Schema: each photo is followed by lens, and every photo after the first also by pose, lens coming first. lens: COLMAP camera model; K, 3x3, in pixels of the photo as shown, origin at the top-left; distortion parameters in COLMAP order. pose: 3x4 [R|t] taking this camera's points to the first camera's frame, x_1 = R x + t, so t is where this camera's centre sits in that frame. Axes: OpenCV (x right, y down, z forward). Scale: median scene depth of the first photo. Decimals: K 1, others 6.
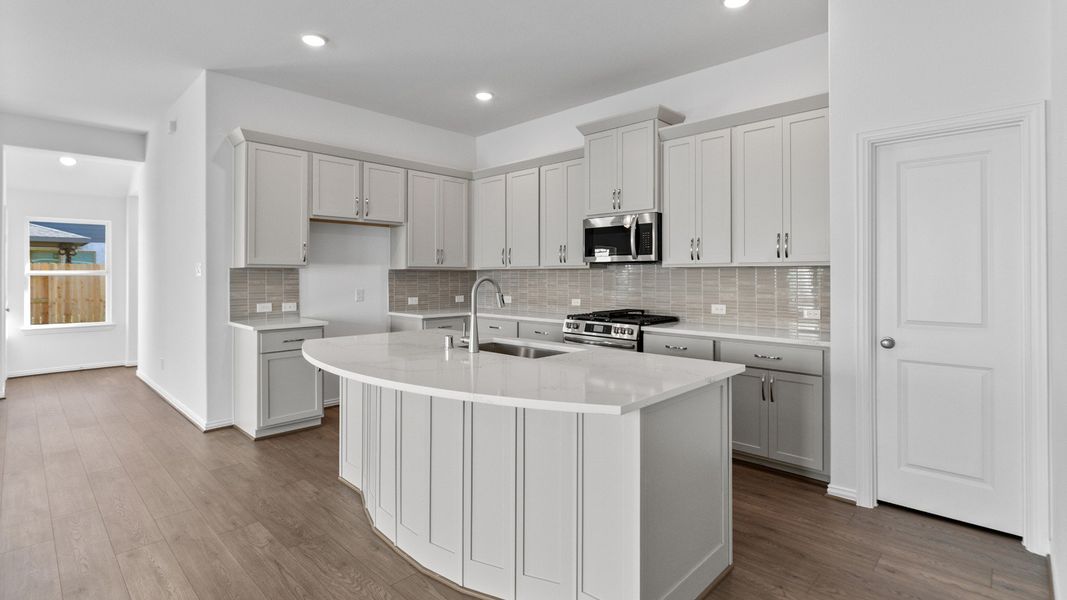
lens RADIAL K [[489.1, 0, 538.7], [0, 489.1, 291.3], [0, 0, 1]] dist [0.001045, 0.000884]
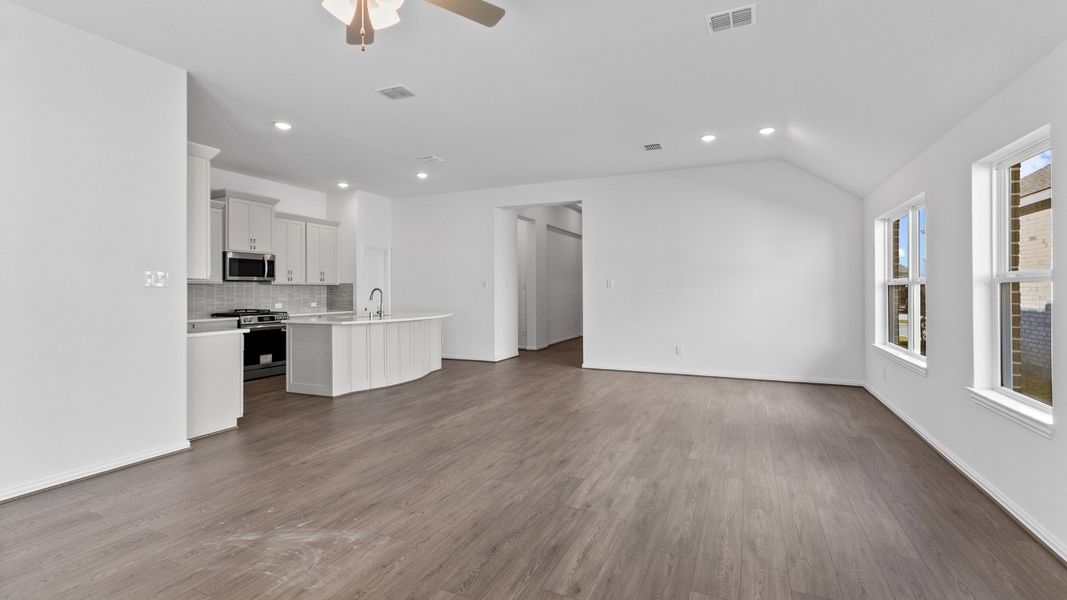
lens RADIAL K [[489.1, 0, 537.5], [0, 489.1, 289.8], [0, 0, 1]] dist [0.001045, 0.000884]
pose [[-0.345667, 0.003148, 0.938352, -1.817978], [0.040922, 0.999094, 0.011722, -0.008310], [-0.937465, 0.042451, -0.345482, 0.693544]]
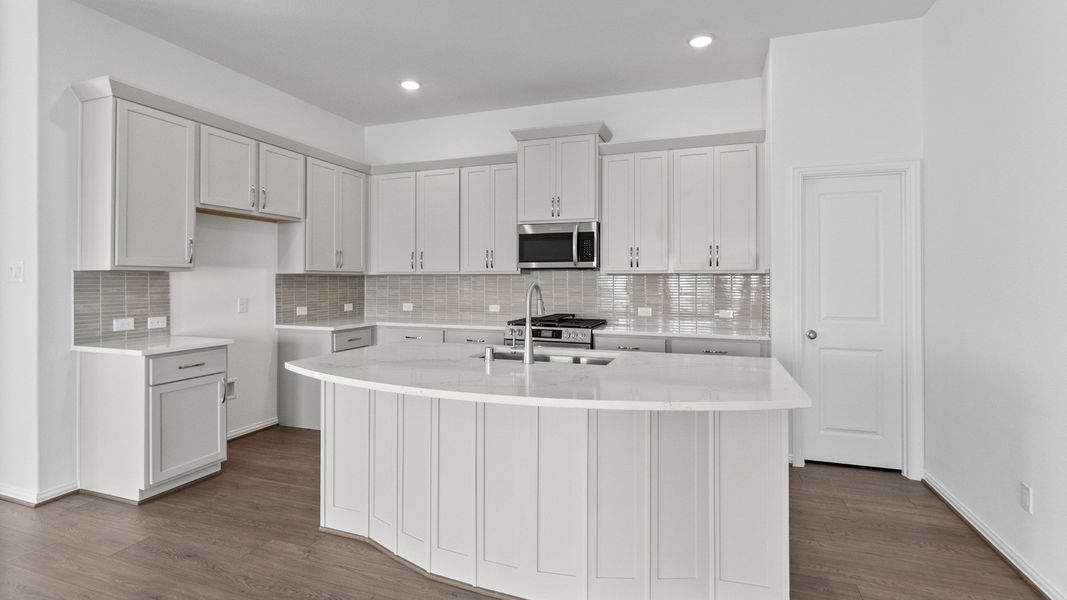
lens RADIAL K [[489.1, 0, 530.1], [0, 489.1, 296.4], [0, 0, 1]] dist [0.001045, 0.000884]
pose [[0.918674, -0.011622, 0.394846, -0.306074], [0.011747, 0.999929, 0.002103, -0.003549], [-0.394842, 0.002706, 0.918745, 0.081567]]
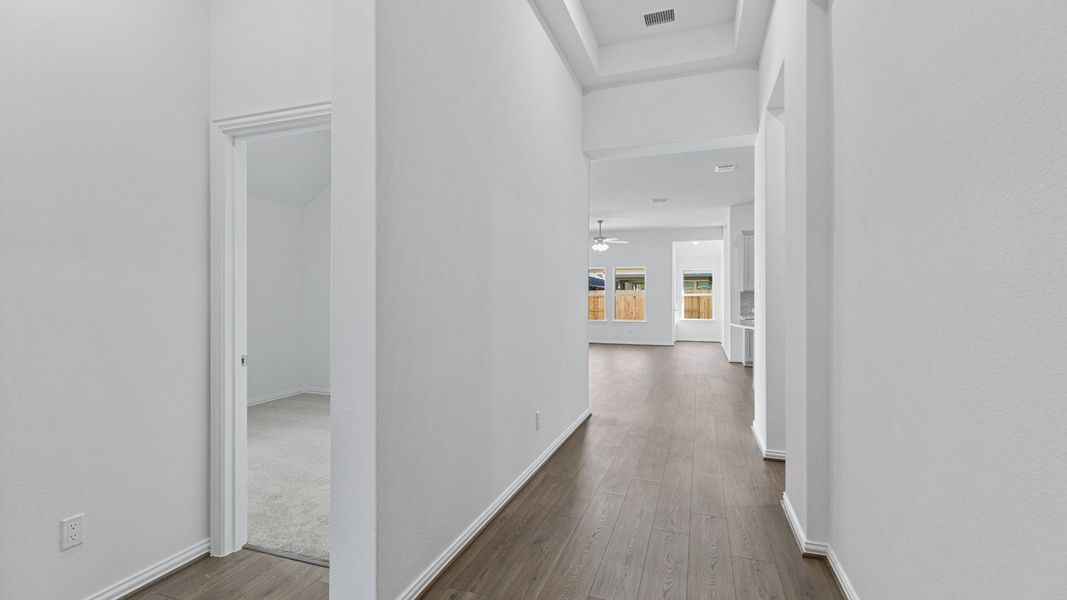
lens RADIAL K [[489.1, 0, 538.7], [0, 489.1, 297.6], [0, 0, 1]] dist [0.001045, 0.000884]
pose [[0.426148, -0.000191, -0.904654, 0.981720], [-0.029277, 0.999473, -0.014002, 0.038026], [0.904180, 0.032452, 0.425918, -0.764254]]
